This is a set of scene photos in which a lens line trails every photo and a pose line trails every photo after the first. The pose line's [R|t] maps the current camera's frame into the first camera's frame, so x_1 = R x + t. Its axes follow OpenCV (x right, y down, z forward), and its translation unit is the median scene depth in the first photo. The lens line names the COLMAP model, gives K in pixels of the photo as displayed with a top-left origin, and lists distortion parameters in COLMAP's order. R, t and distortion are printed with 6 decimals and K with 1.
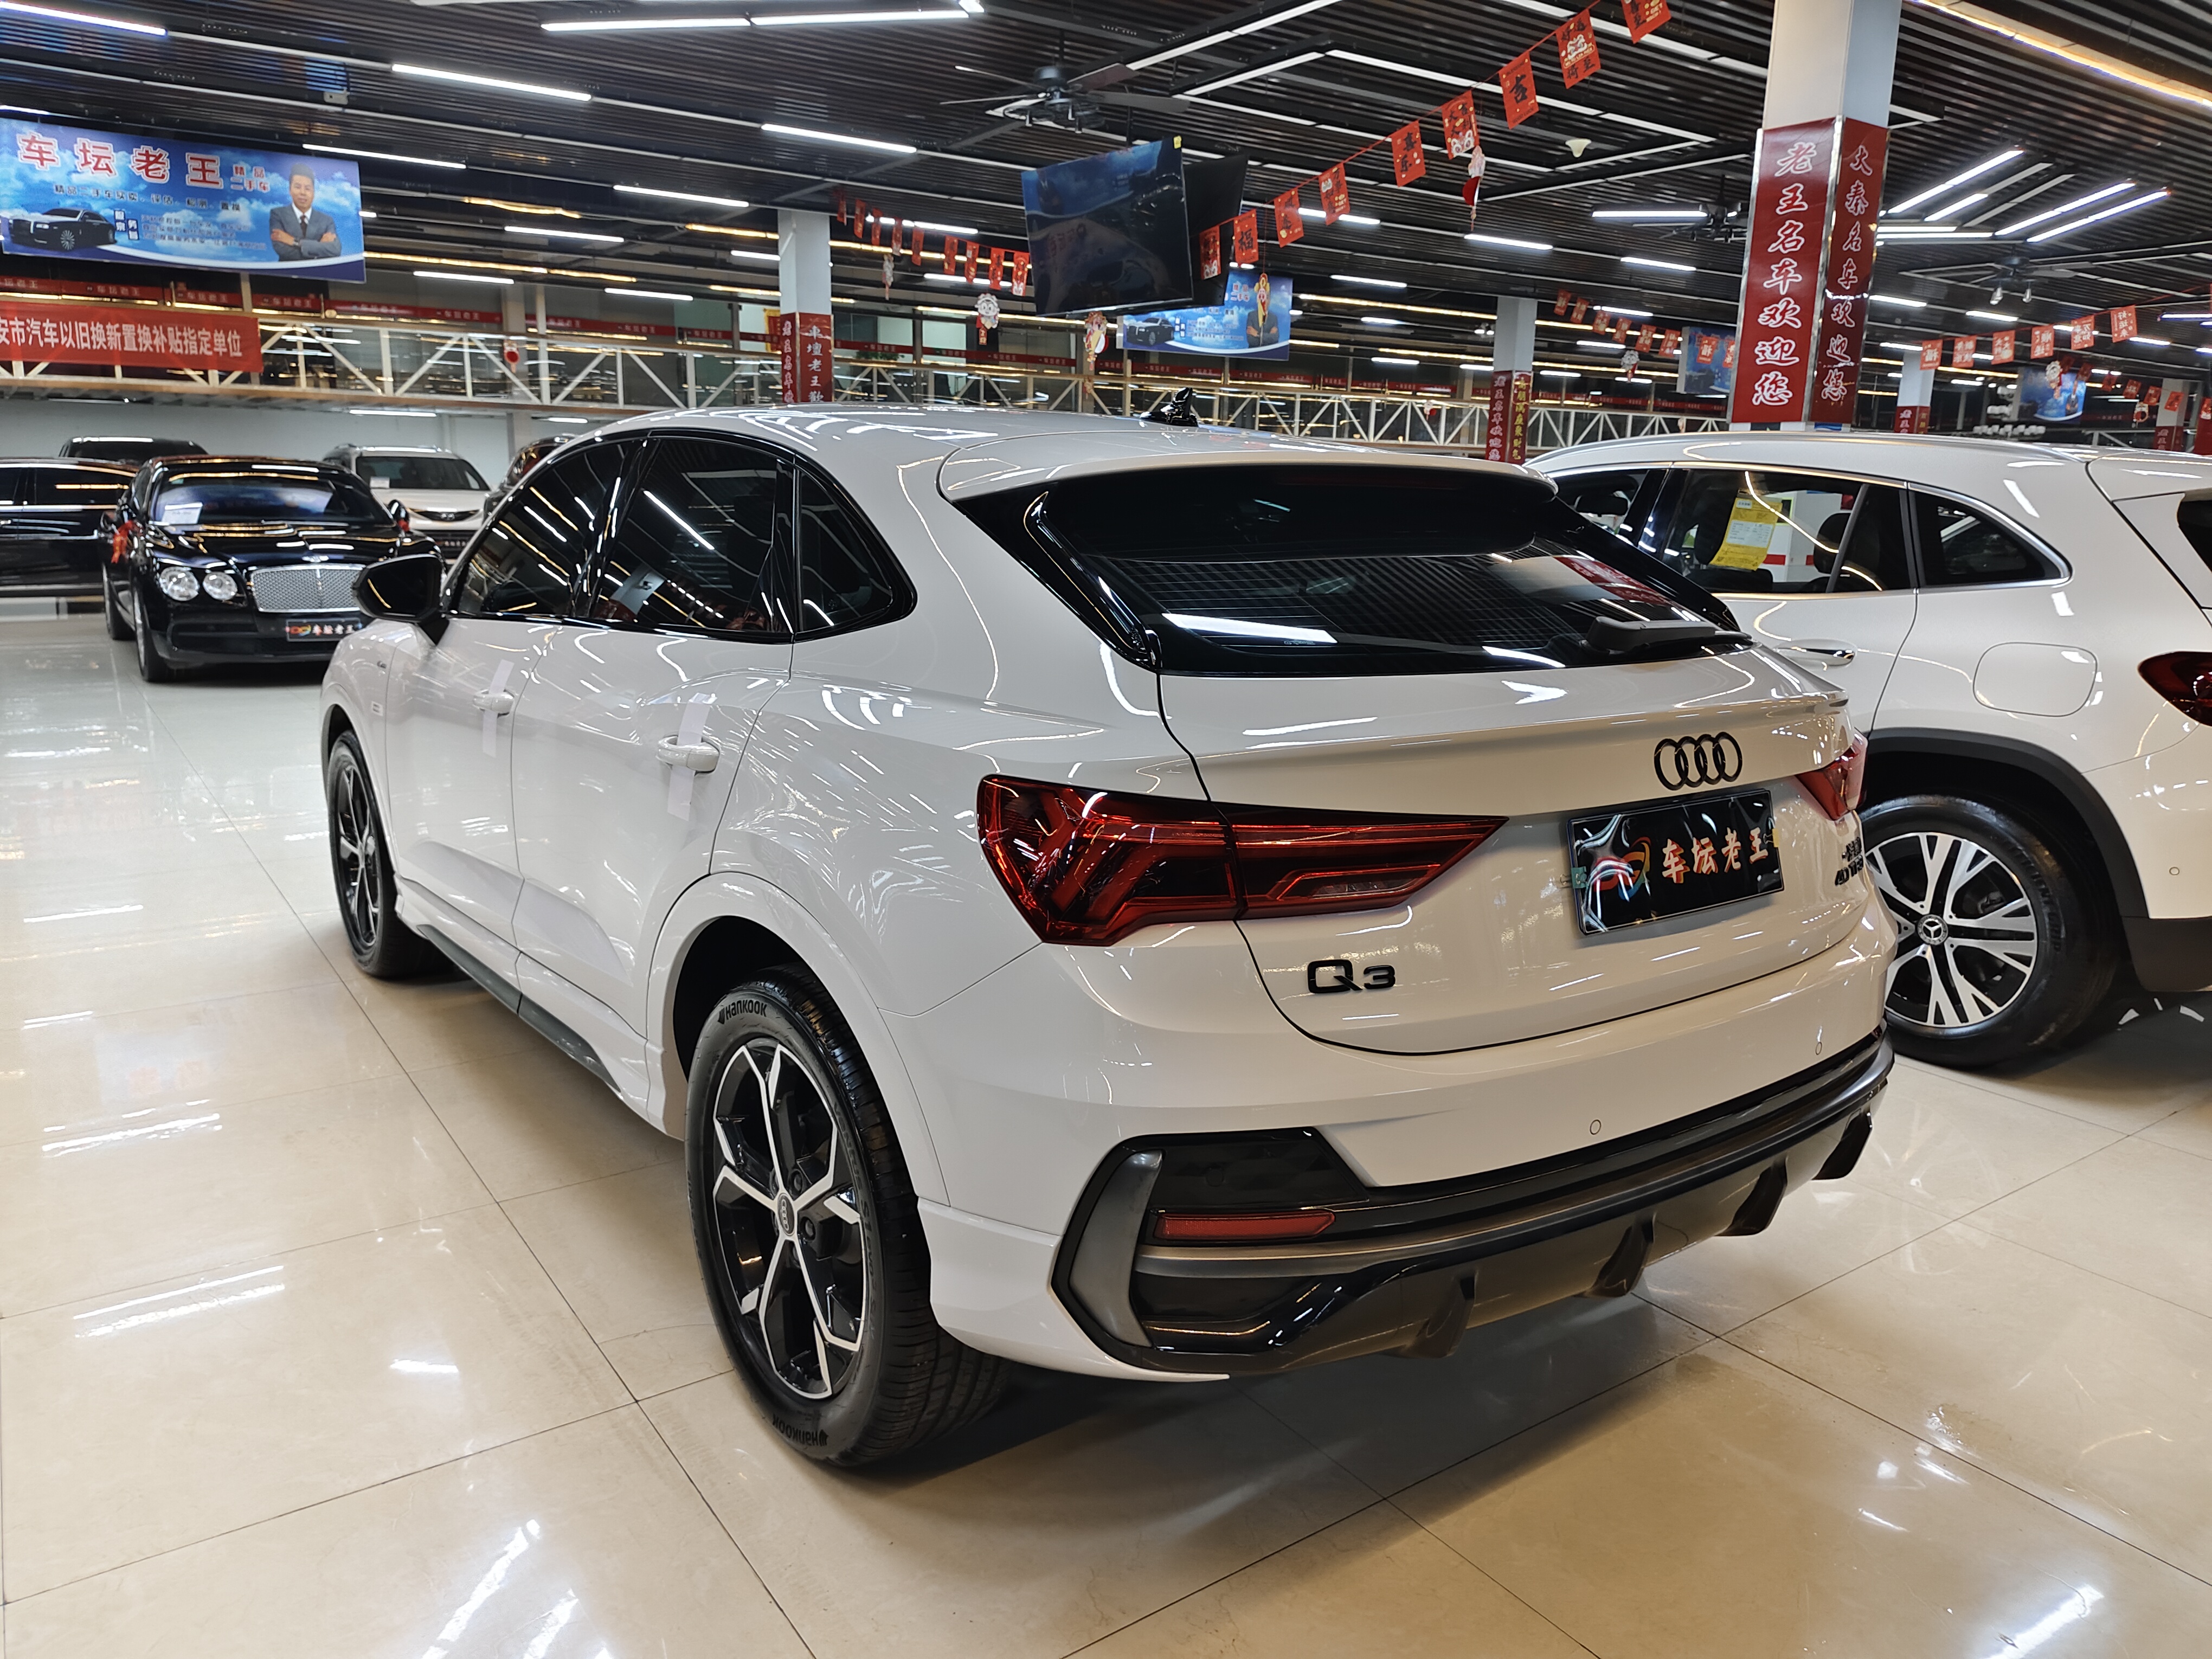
lens RADIAL K [[1556.3, 0, 1089.3], [0, 1556.3, 831.9], [0, 0, 1]] dist [0.036904, -0.040631]
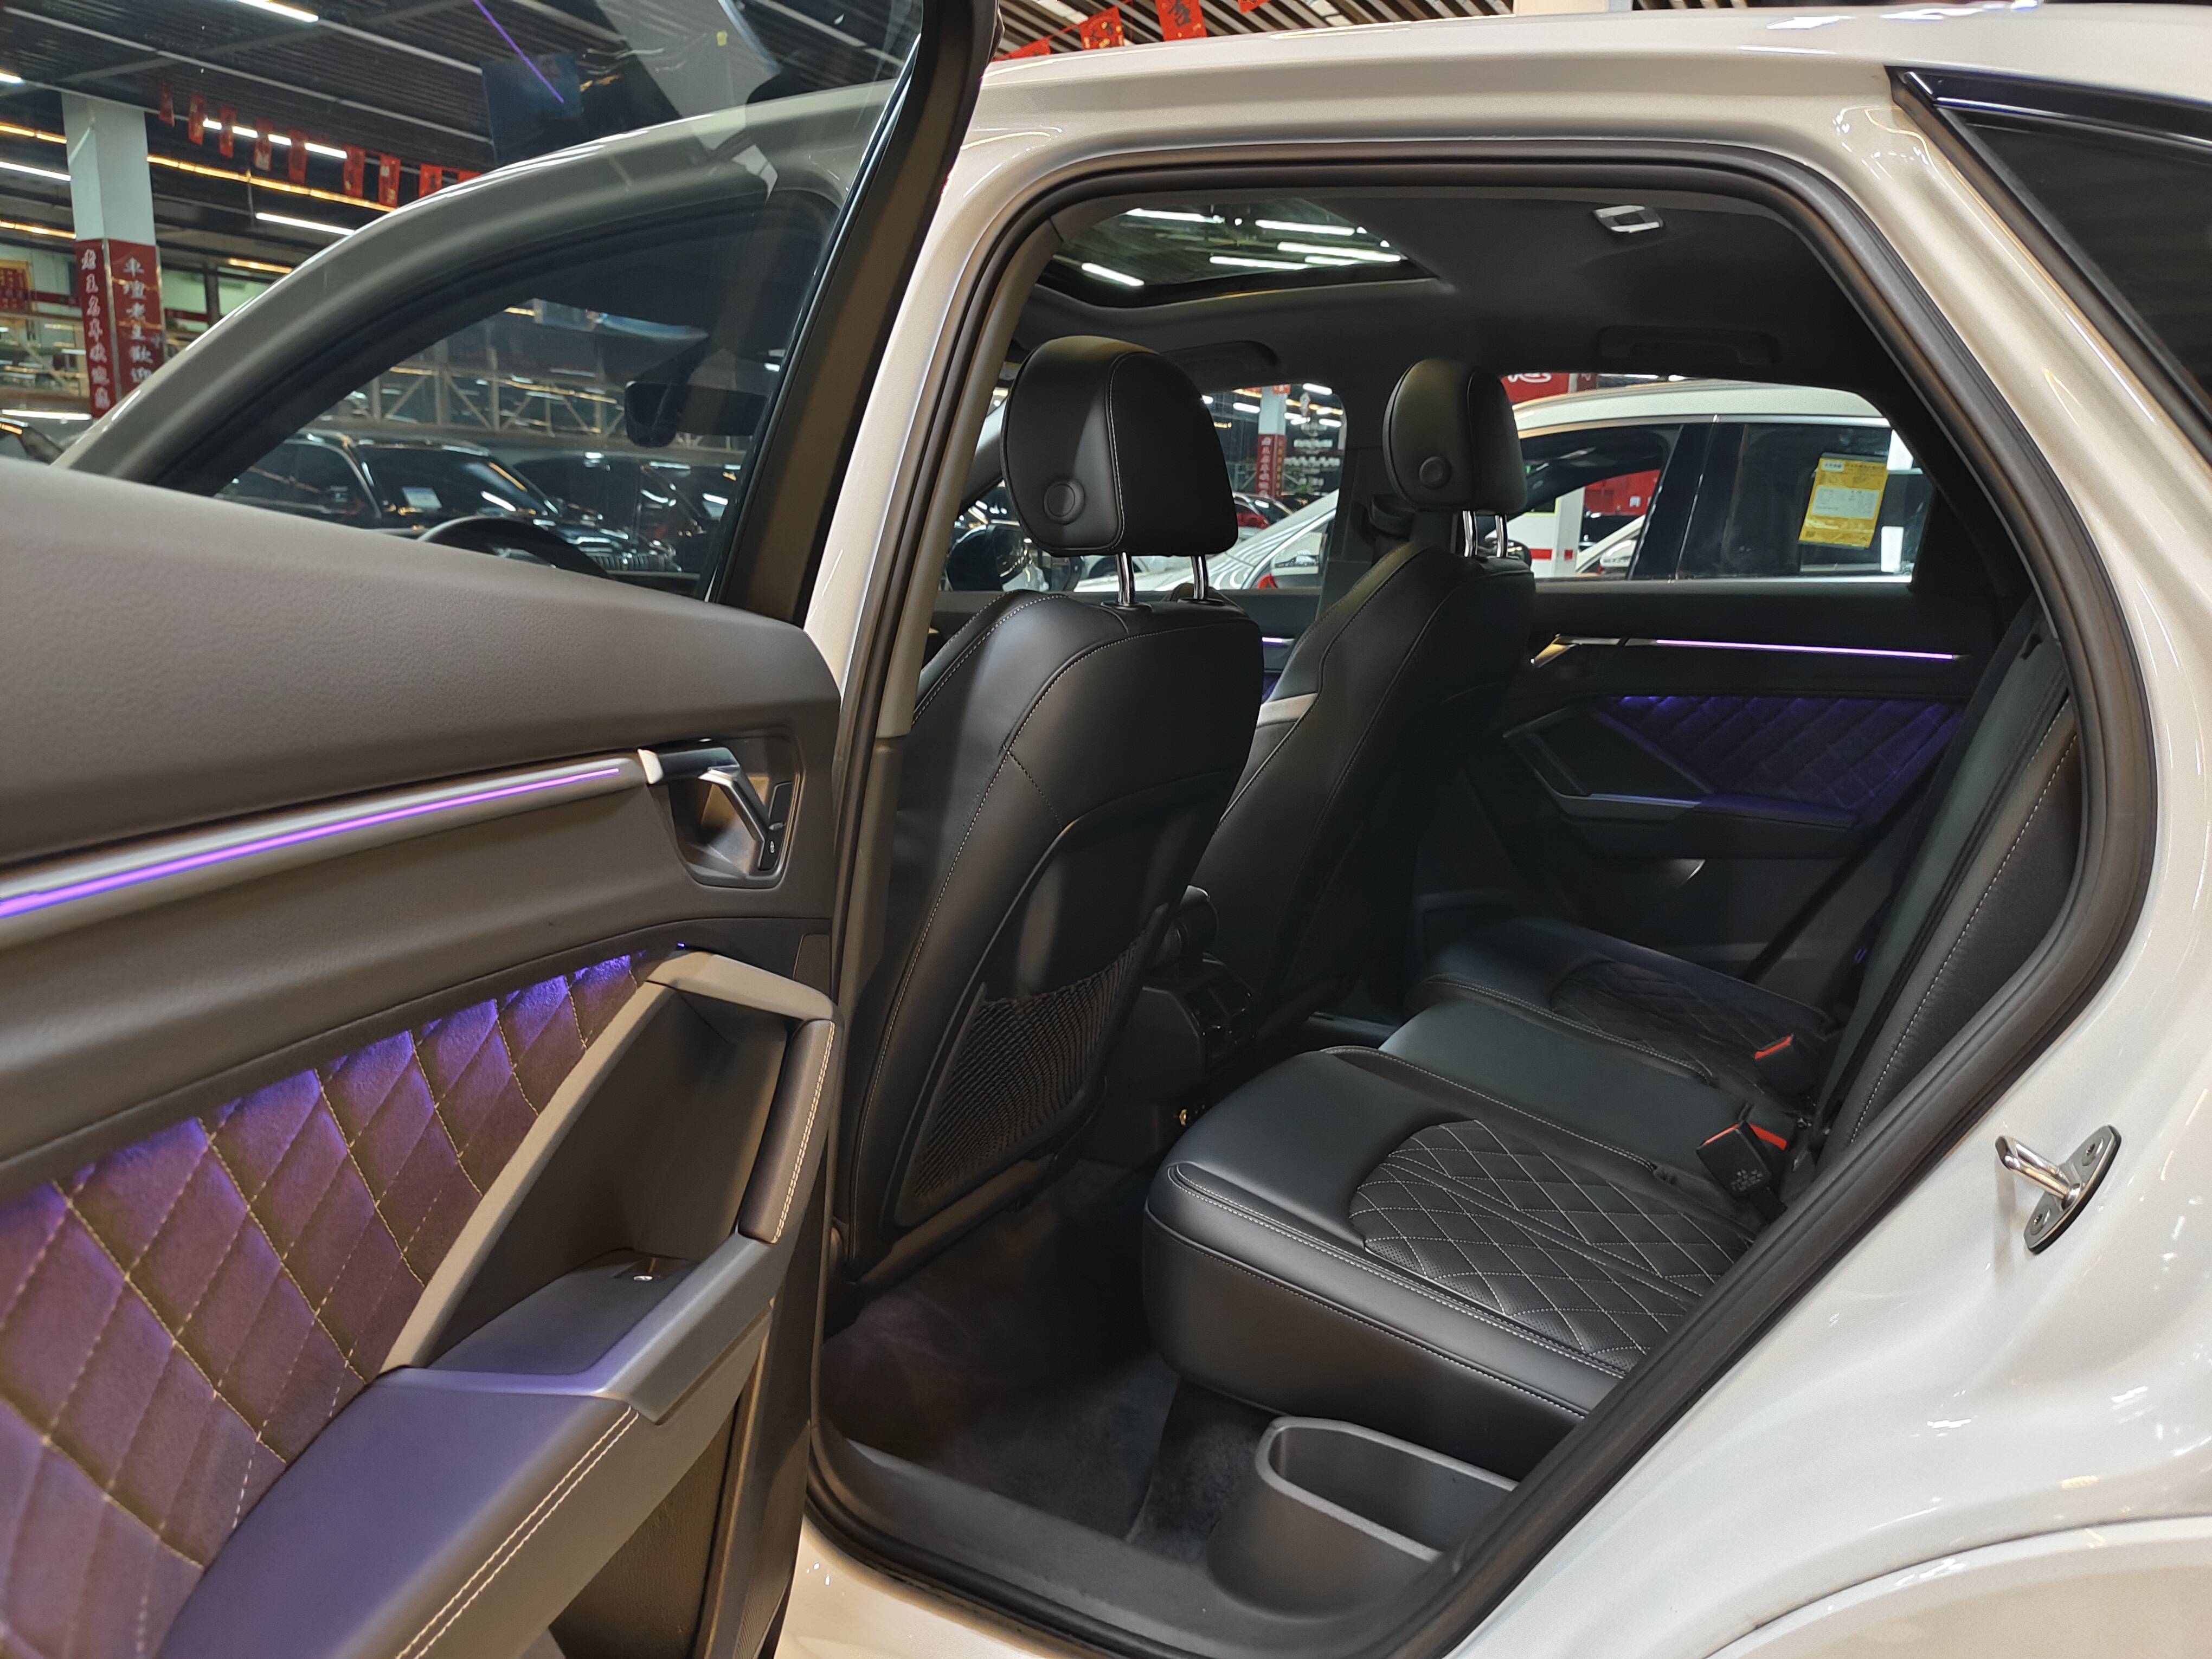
lens RADIAL K [[1556.3, 0, 1075.6], [0, 1556.3, 843.7], [0, 0, 1]] dist [0.036904, -0.040631]
pose [[0.909335, -0.074897, 0.409268, -0.117130], [0.078304, 0.996894, 0.008454, -0.022951], [-0.408630, 0.024360, 0.912375, 0.180246]]
